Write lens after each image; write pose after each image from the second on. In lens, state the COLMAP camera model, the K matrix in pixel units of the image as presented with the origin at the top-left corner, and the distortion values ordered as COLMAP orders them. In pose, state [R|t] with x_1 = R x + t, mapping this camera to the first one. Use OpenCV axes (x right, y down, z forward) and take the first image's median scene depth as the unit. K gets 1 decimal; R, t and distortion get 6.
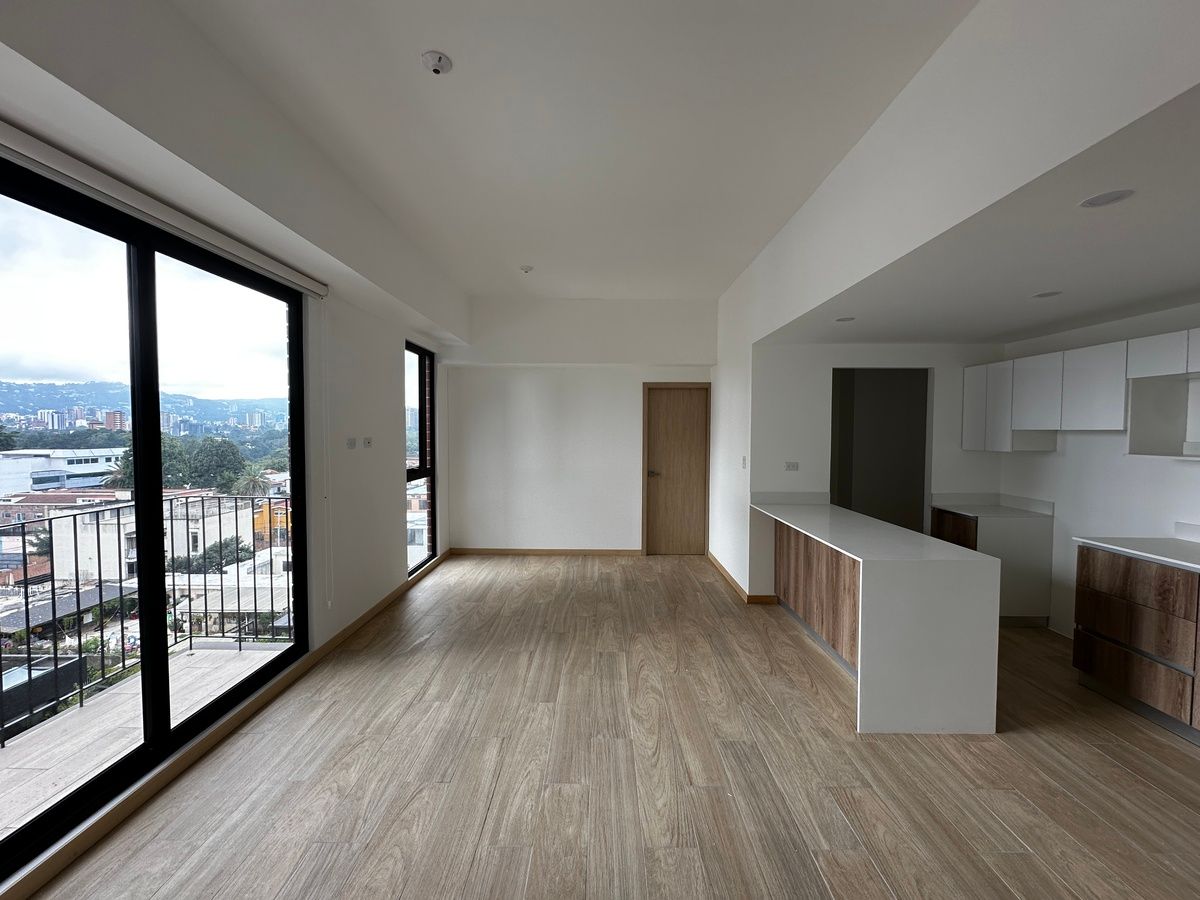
lens RADIAL K [[476.2, 0, 598.3], [0, 476.2, 447.1], [0, 0, 1]] dist [-0.002026, -0.000091]
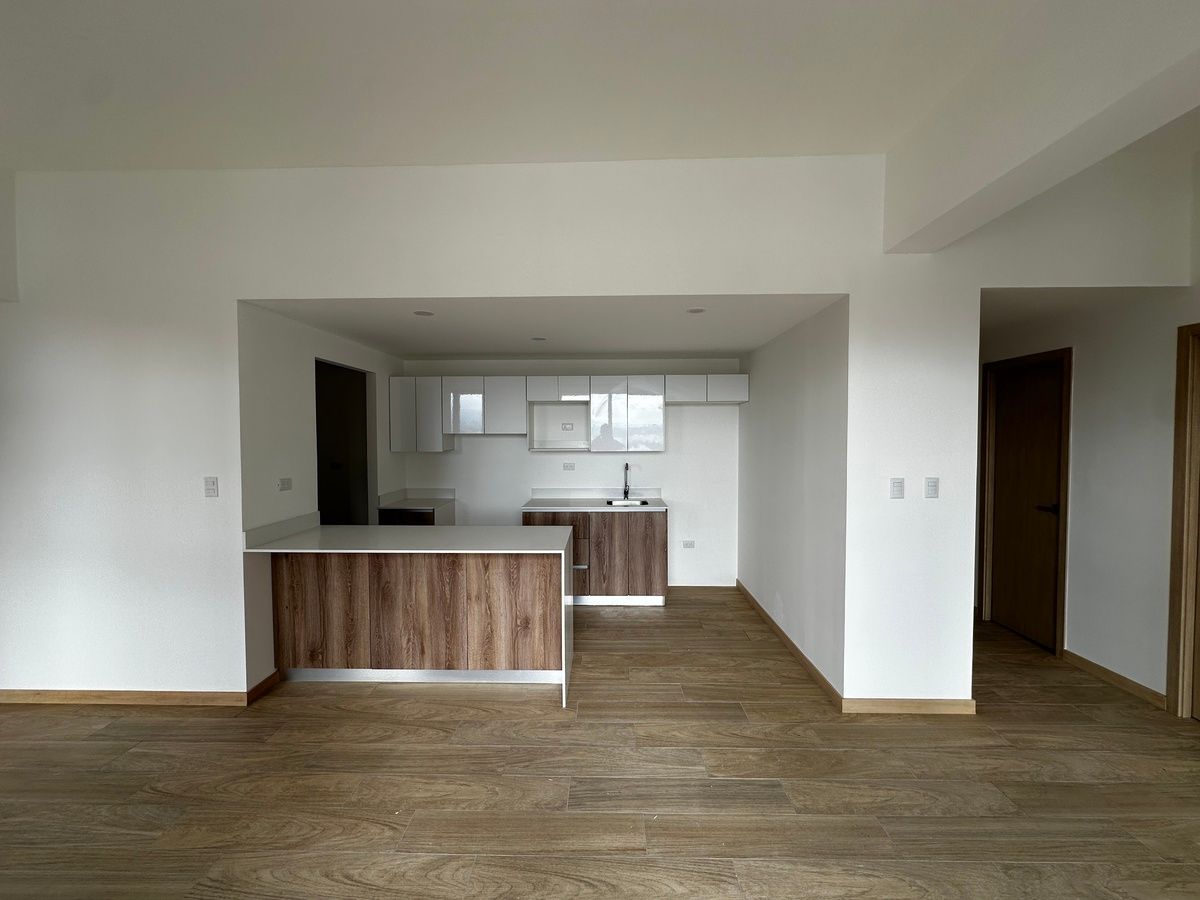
lens RADIAL K [[476.2, 0, 596.8], [0, 476.2, 452.0], [0, 0, 1]] dist [-0.002026, -0.000091]
pose [[0.007902, -0.038467, 0.999229, -0.470938], [0.036082, 0.998620, 0.038158, -0.028077], [-0.999318, 0.035752, 0.009279, 0.788573]]
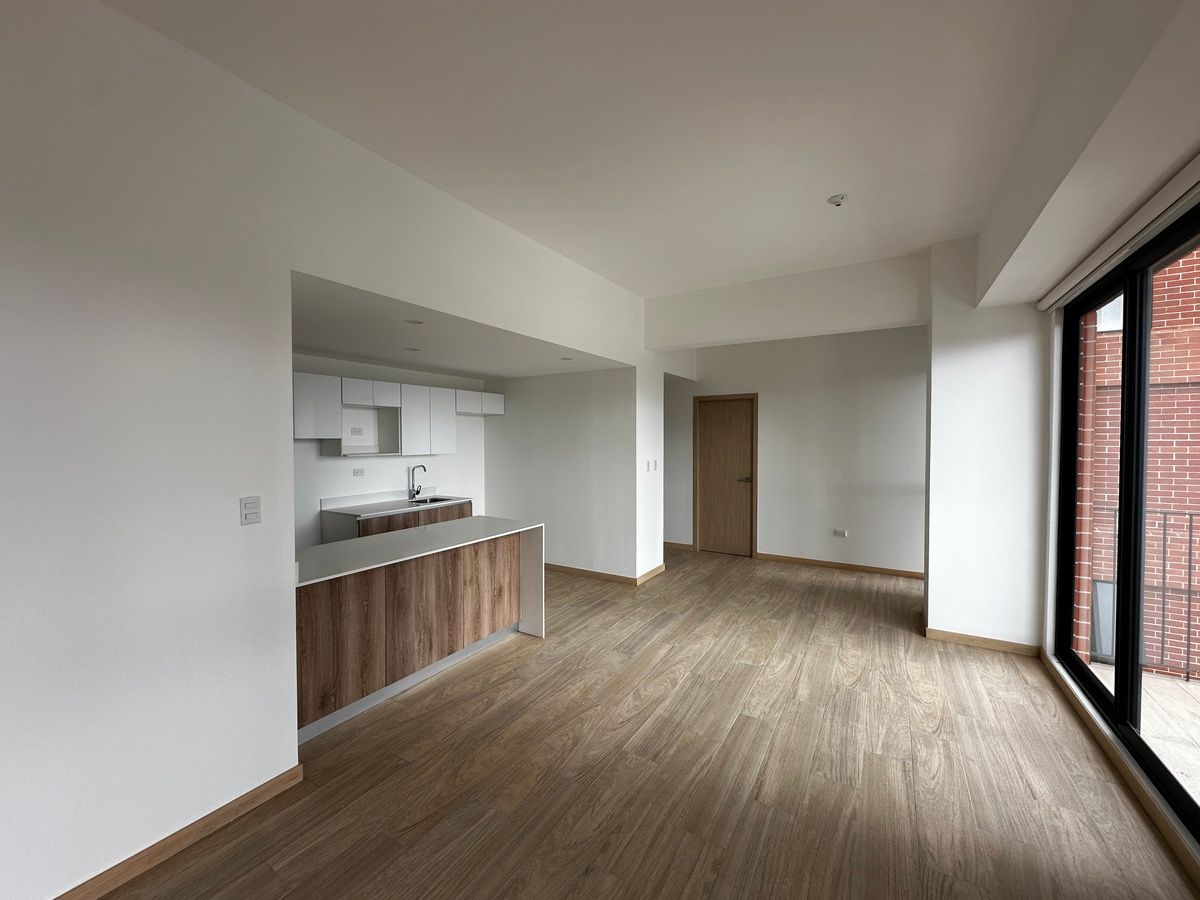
lens RADIAL K [[476.2, 0, 597.2], [0, 476.2, 449.3], [0, 0, 1]] dist [-0.002026, -0.000091]
pose [[-0.857194, -0.012443, 0.514843, -0.329389], [0.017732, 0.998402, 0.053653, -0.070502], [-0.514688, 0.055120, -0.855604, 1.923985]]
